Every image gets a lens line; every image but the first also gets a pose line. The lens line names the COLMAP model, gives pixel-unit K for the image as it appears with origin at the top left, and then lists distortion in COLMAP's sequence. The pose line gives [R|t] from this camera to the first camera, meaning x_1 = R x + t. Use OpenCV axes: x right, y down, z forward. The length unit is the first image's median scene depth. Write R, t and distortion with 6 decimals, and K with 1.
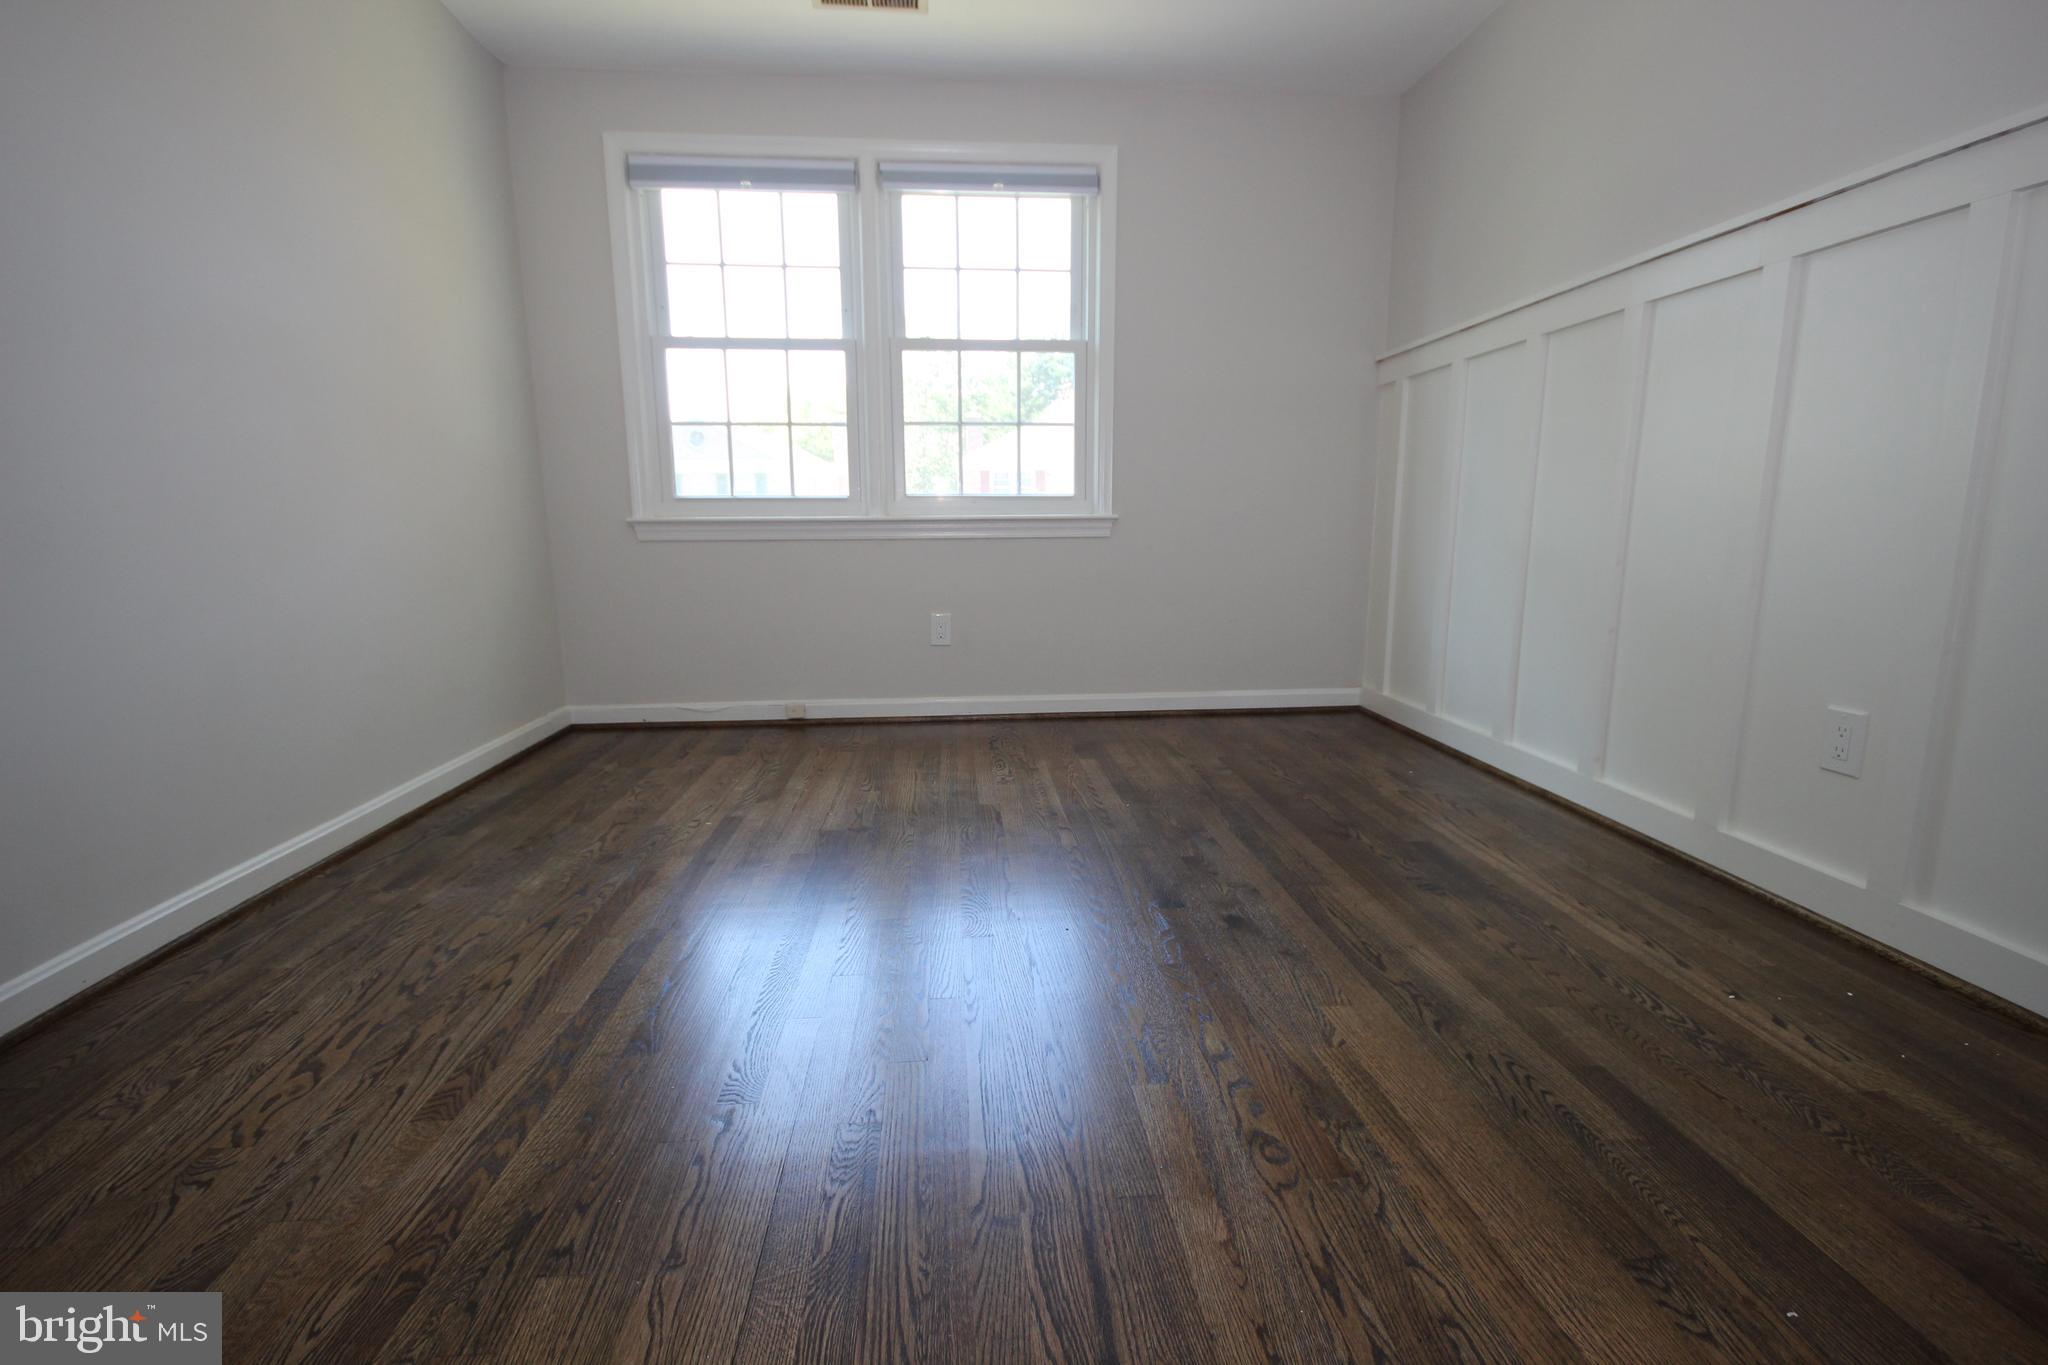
lens RADIAL K [[830.0, 0, 1024.0], [0, 830.0, 682.5], [0, 0, 1]] dist [-0.002897, -0.000091]
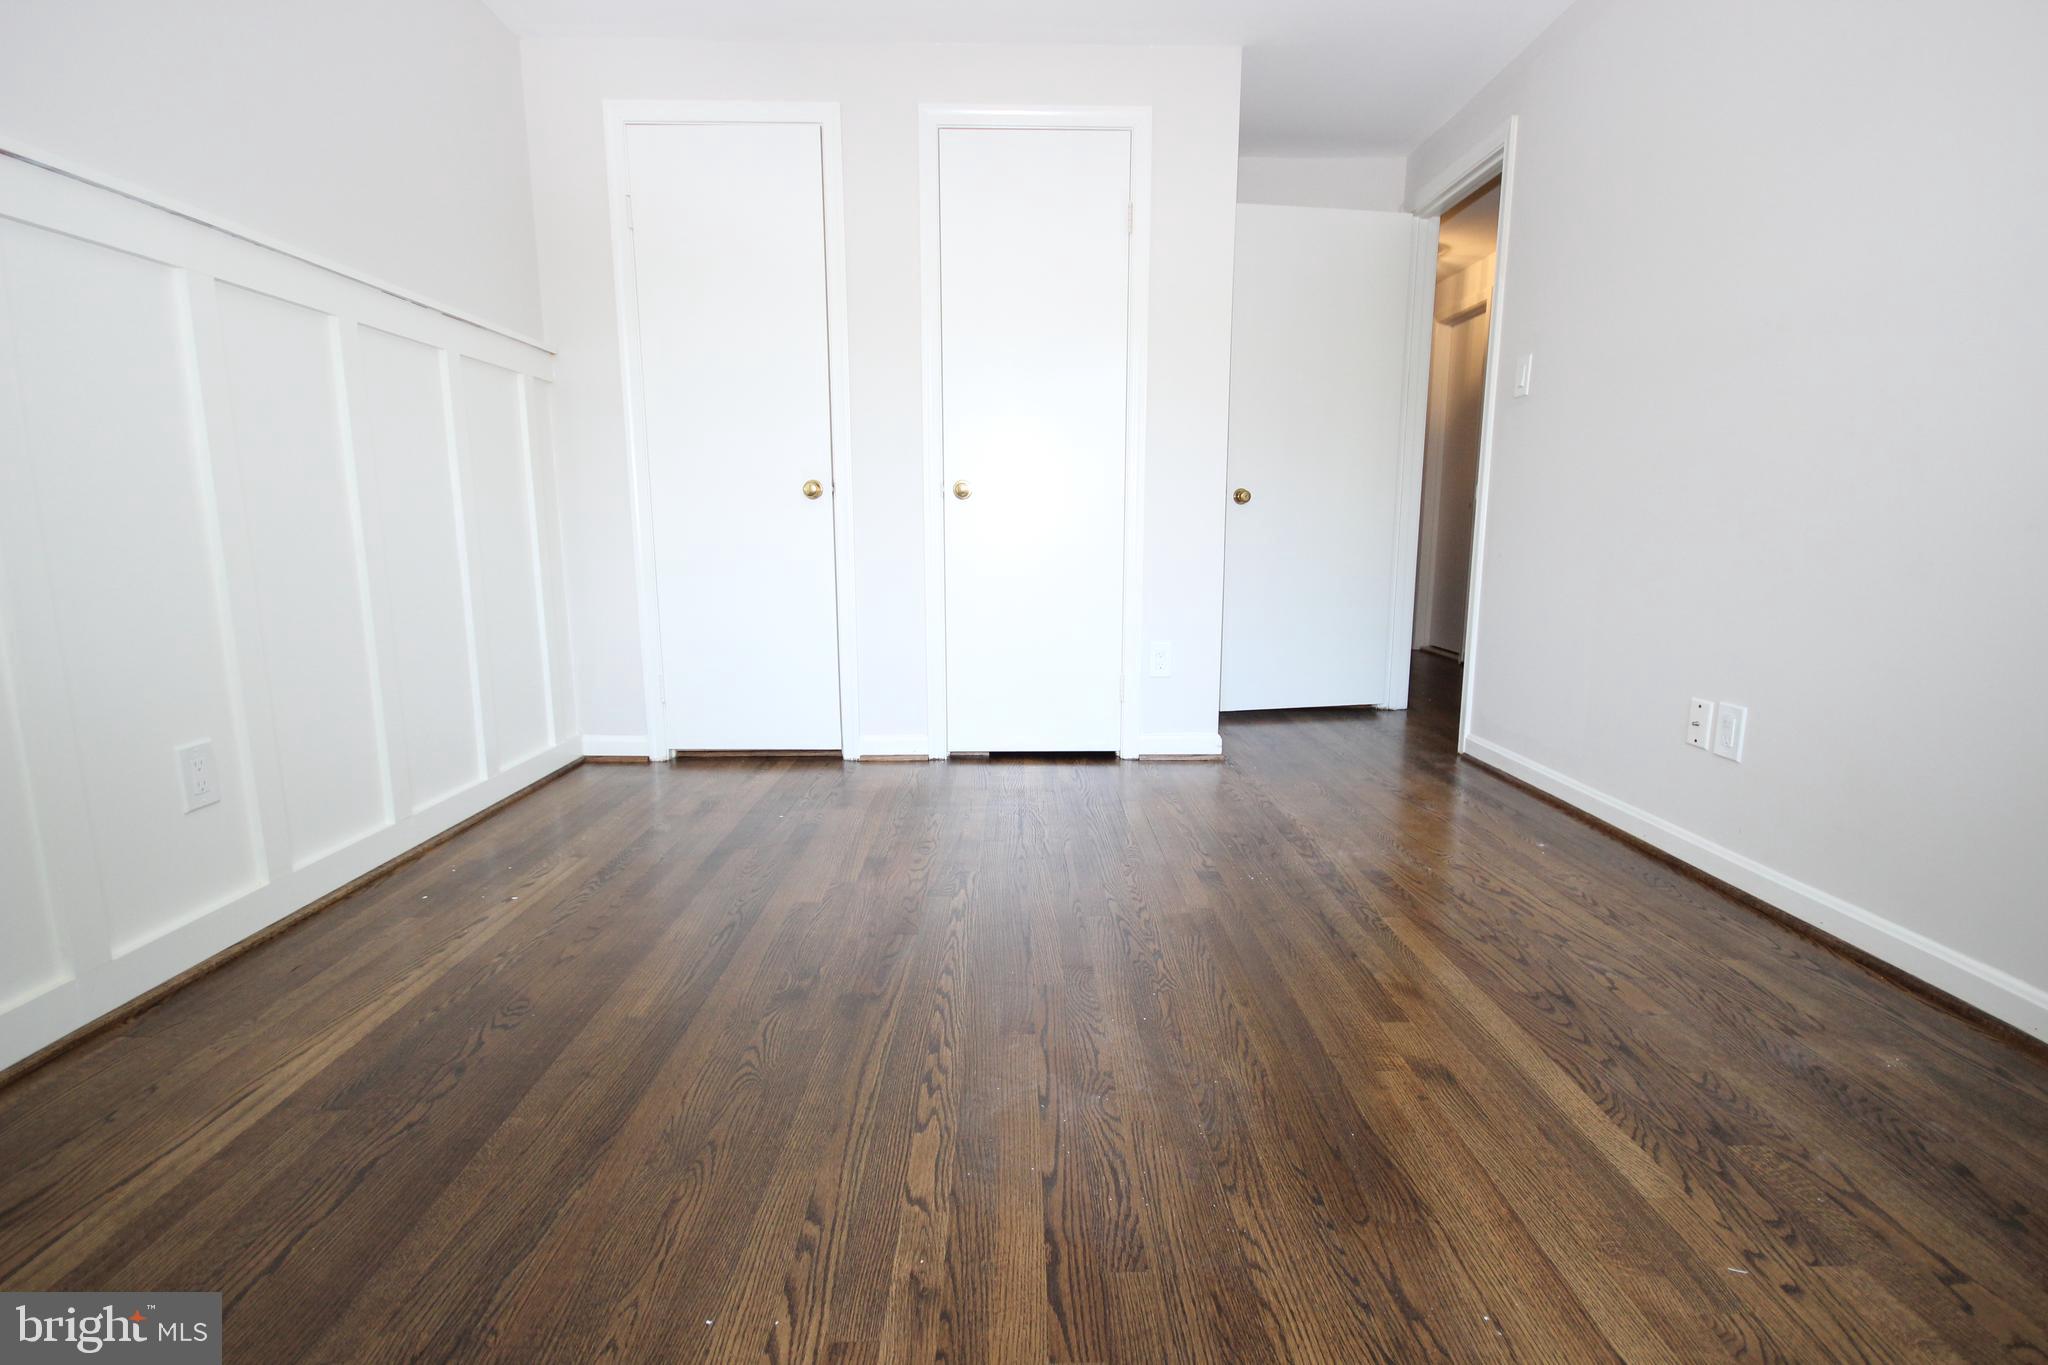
lens RADIAL K [[948.6, 0, 1028.6], [0, 948.6, 696.2], [0, 0, 1]] dist [-0.001224, 0.000474]
pose [[-0.997811, -0.006824, 0.065779, -0.072960], [0.017685, 0.930900, 0.364845, -0.437295], [-0.063723, 0.365210, -0.928742, 2.084649]]
